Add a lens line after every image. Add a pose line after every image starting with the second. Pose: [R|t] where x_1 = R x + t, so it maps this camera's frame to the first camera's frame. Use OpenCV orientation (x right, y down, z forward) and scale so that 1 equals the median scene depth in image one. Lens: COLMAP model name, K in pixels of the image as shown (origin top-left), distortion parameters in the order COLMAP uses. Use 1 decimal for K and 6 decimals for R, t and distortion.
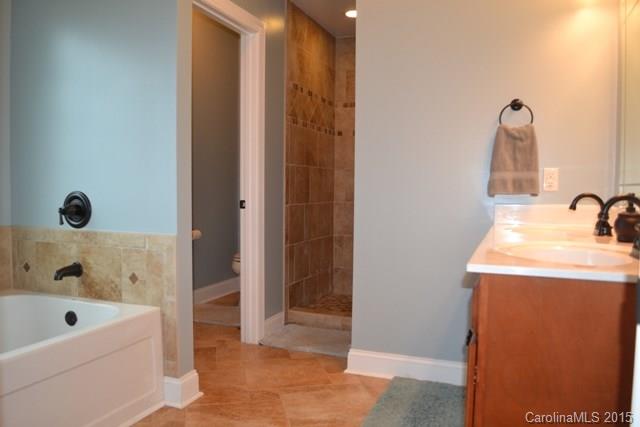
lens RADIAL K [[514.8, 0, 319.1], [0, 514.8, 212.9], [0, 0, 1]] dist [-0.076726, 0.008189]
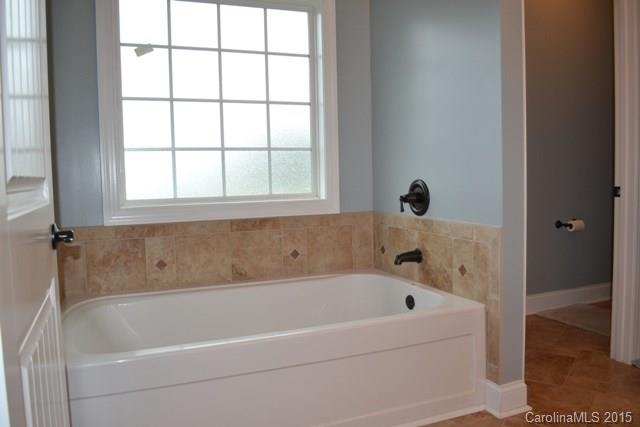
lens RADIAL K [[514.8, 0, 319.7], [0, 514.8, 214.5], [0, 0, 1]] dist [-0.076726, 0.008189]
pose [[0.684474, 0.033171, -0.728282, 0.143060], [-0.006207, 0.999193, 0.039676, -0.012063], [0.729011, -0.022637, 0.684128, 0.146086]]
